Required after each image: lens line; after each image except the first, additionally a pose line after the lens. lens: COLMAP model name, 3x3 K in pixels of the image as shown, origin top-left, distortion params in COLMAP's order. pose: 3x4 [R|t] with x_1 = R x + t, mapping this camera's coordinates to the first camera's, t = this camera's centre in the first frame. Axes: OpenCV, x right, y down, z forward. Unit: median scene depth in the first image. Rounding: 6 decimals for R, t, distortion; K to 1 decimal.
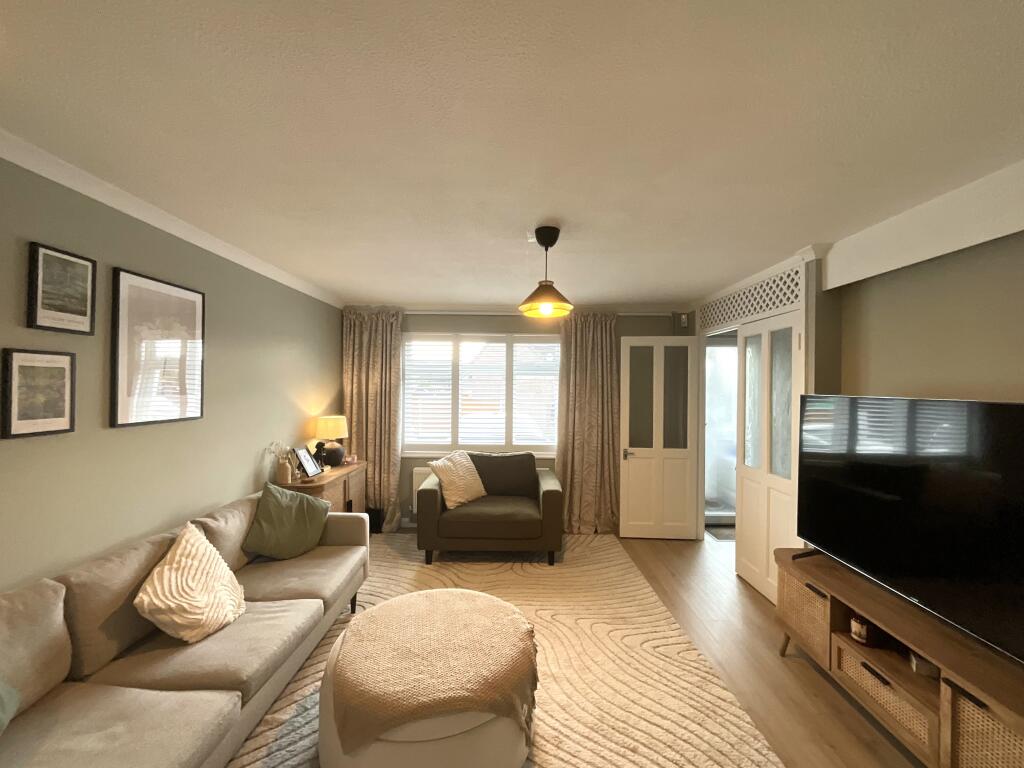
lens RADIAL K [[411.4, 0, 516.3], [0, 411.4, 382.0], [0, 0, 1]] dist [-0.001168, -0.000312]
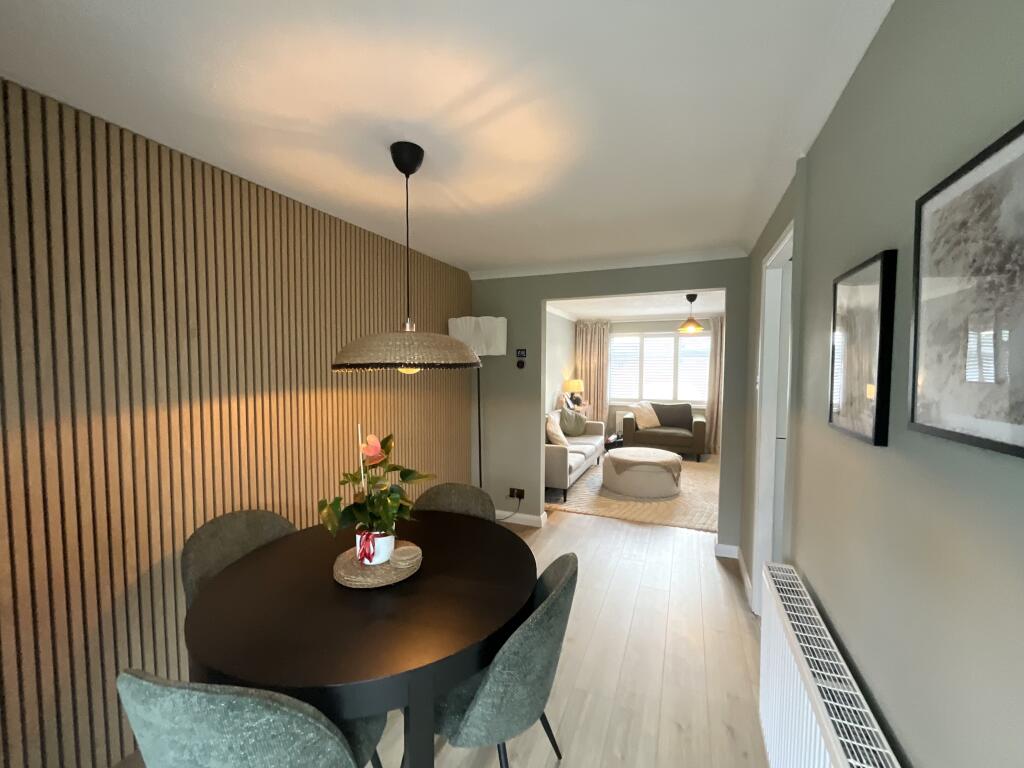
lens RADIAL K [[411.4, 0, 511.5], [0, 411.4, 381.3], [0, 0, 1]] dist [-0.001168, -0.000312]
pose [[0.913877, 0.017051, -0.405634, 0.065417], [0.006914, 0.998319, 0.057542, -0.028097], [0.405933, -0.055391, 0.912223, -1.019578]]
